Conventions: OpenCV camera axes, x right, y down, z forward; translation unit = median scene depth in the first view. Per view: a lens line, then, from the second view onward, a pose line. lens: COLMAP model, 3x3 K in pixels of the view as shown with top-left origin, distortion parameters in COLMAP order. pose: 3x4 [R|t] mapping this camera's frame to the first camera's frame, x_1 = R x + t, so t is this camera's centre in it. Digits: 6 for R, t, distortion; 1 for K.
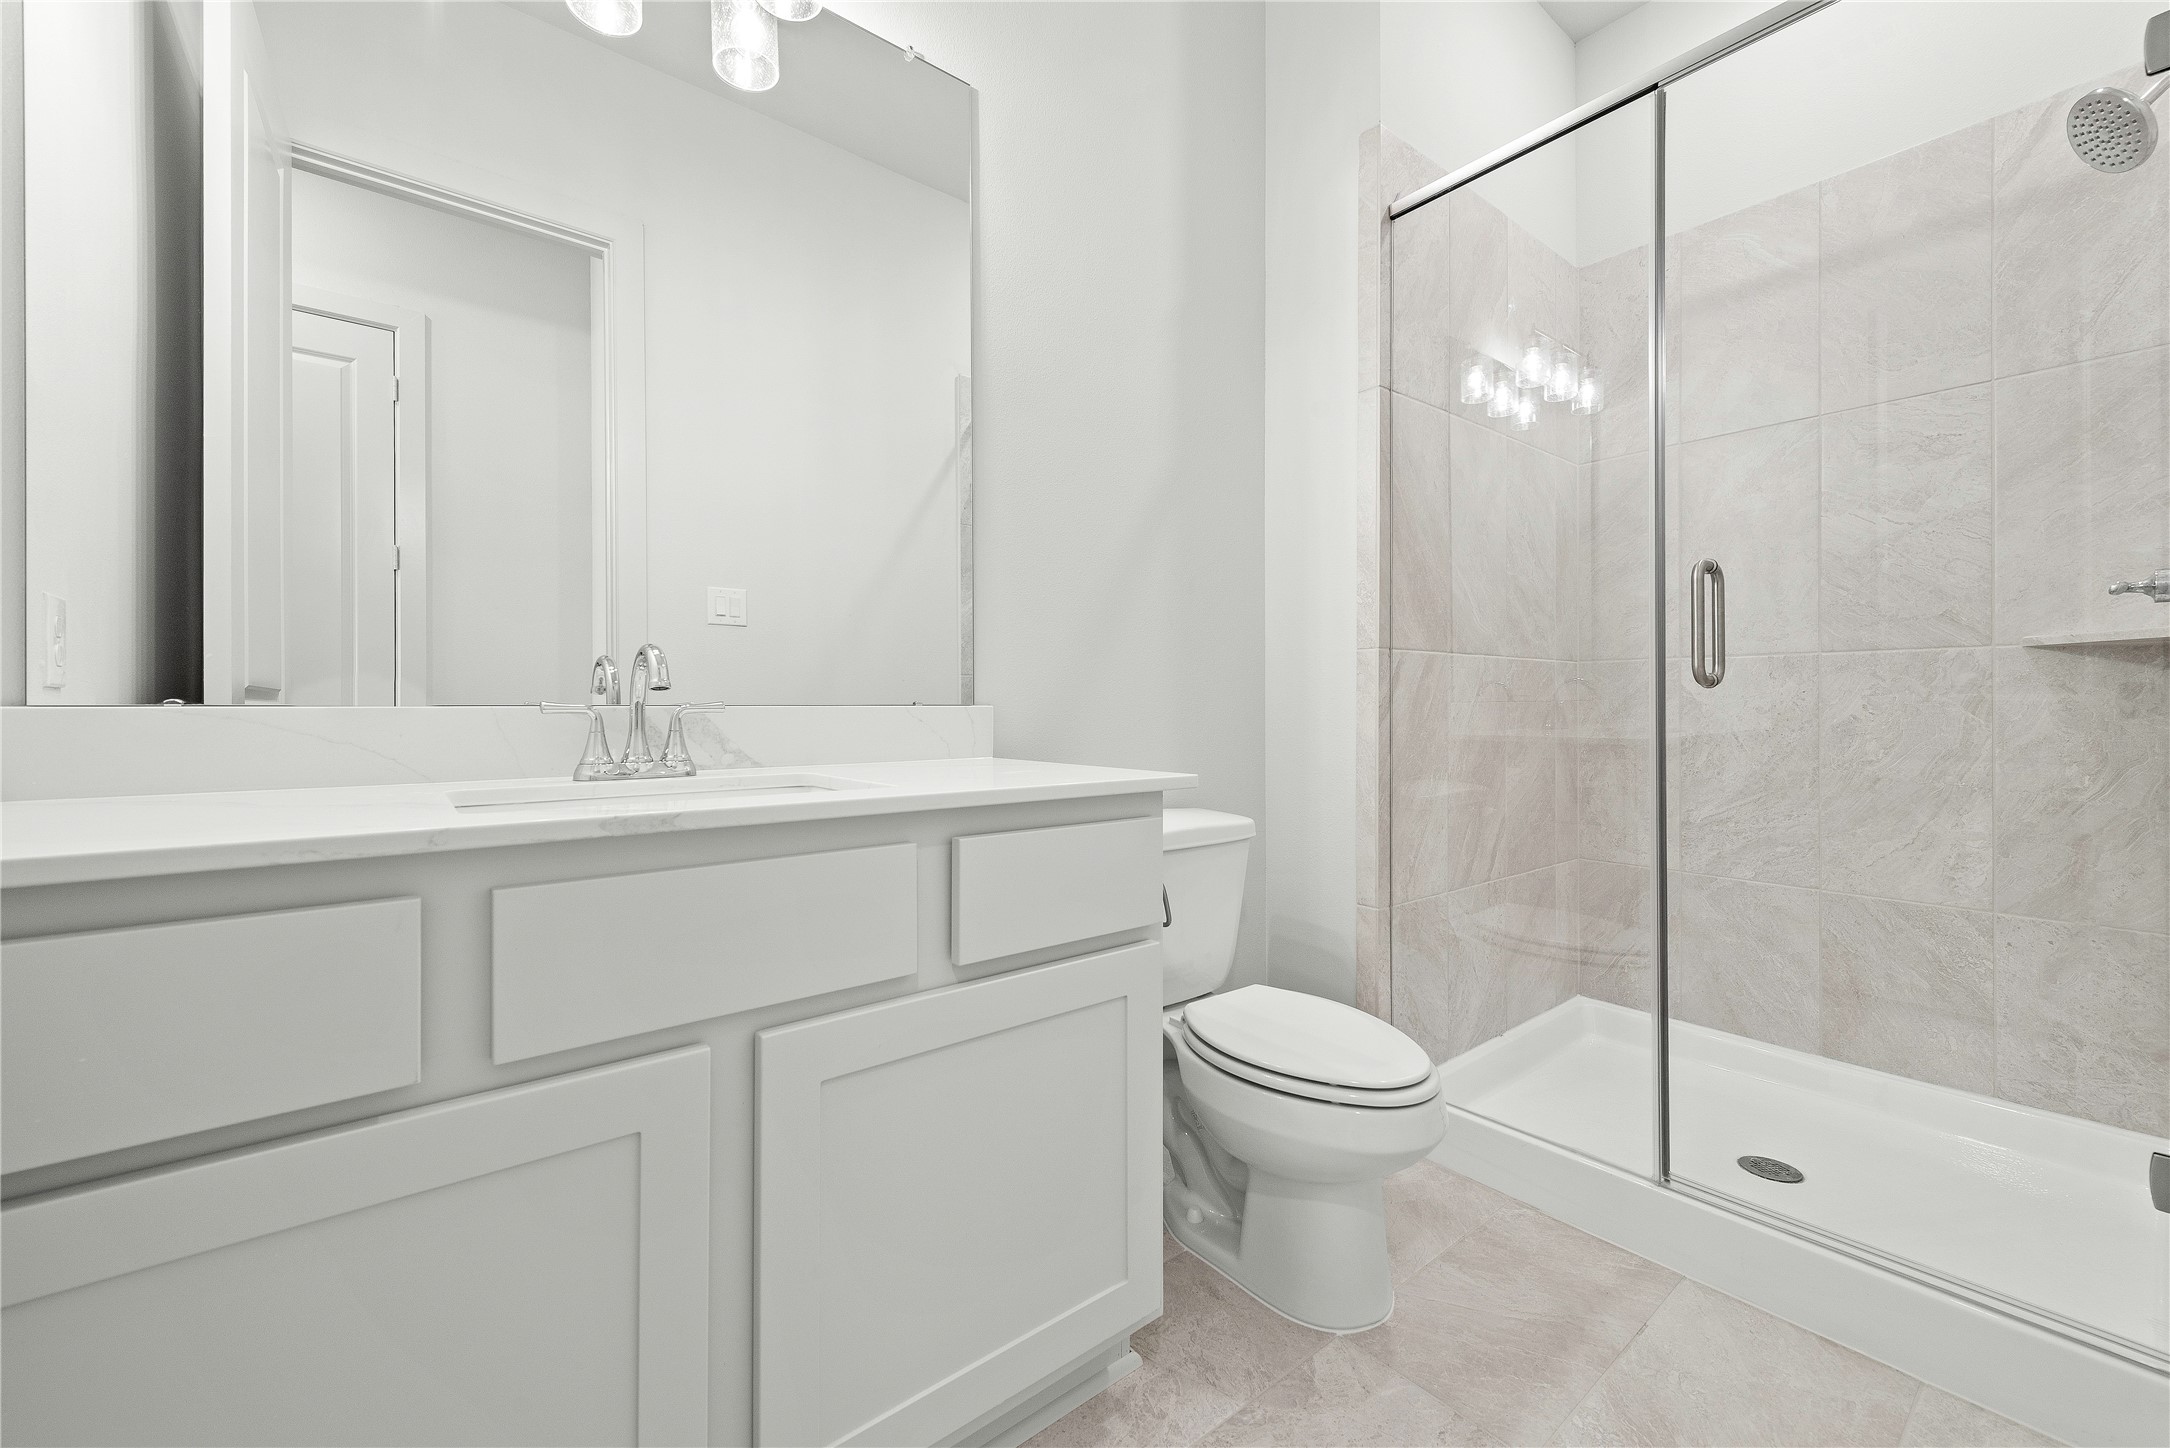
lens RADIAL K [[863.7, 0, 1090.9], [0, 863.7, 737.8], [0, 0, 1]] dist [0.008016, -0.001916]
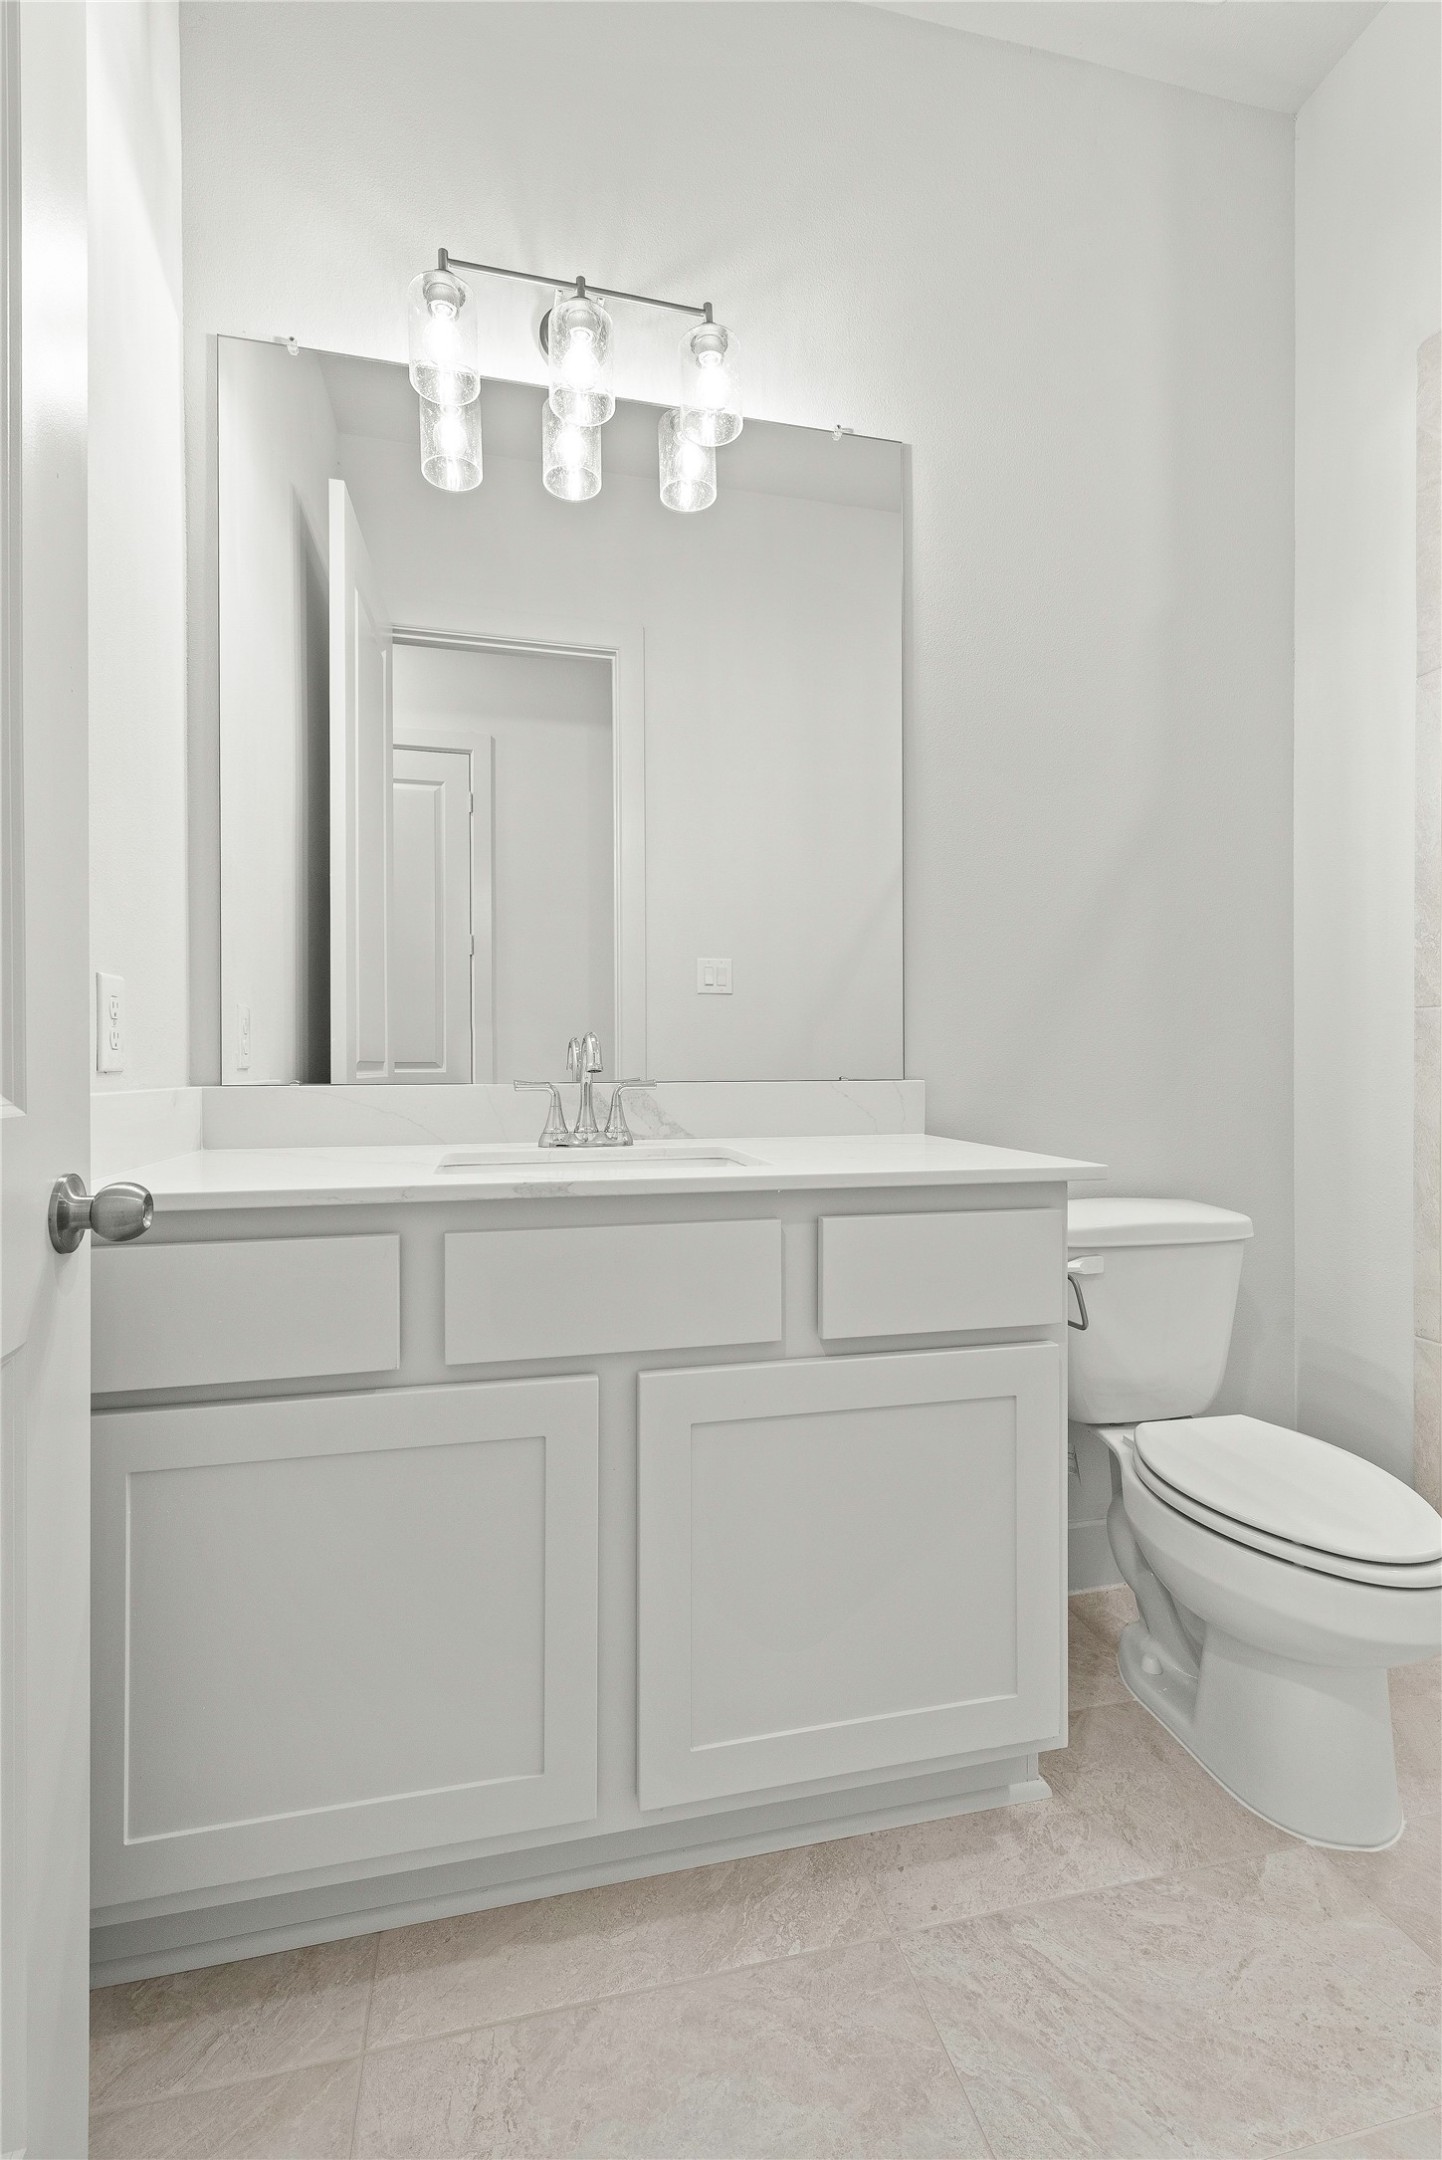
lens RADIAL K [[986.9, 0, 732.6], [0, 986.9, 1109.6], [0, 0, 1]] dist [0.003249, 0.000160]
pose [[0.899810, 0.021145, -0.435769, 0.203677], [-0.013751, 0.999703, 0.020116, -0.028529], [0.436065, -0.012108, 0.899834, -0.093562]]
